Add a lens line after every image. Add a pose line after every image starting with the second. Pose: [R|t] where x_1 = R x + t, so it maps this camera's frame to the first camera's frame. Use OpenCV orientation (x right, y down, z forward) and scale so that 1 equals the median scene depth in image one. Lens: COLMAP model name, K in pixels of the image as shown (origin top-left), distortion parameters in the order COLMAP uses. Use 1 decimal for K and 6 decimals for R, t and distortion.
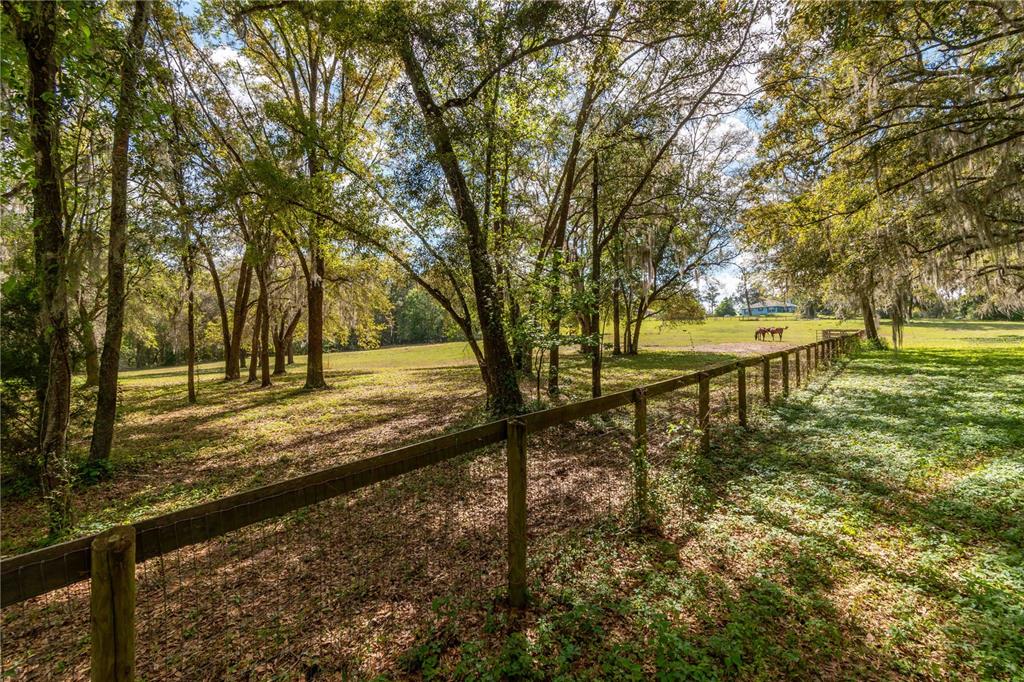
lens RADIAL K [[454.2, 0, 514.3], [0, 454.2, 340.3], [0, 0, 1]] dist [-0.000673, -0.001511]
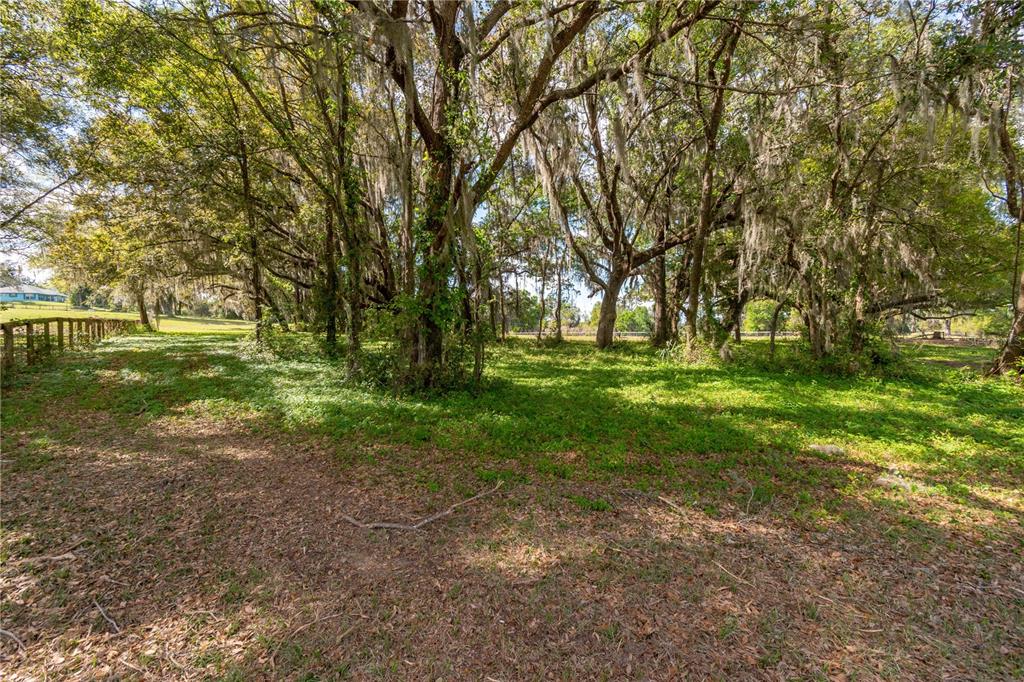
lens RADIAL K [[454.2, 0, 512.0], [0, 454.2, 340.5], [0, 0, 1]] dist [-0.000673, -0.001511]
pose [[0.228792, 0.006797, 0.973452, -0.920865], [-0.013779, 0.999898, -0.003743, 0.099501], [-0.973378, -0.012557, 0.228862, -1.235256]]
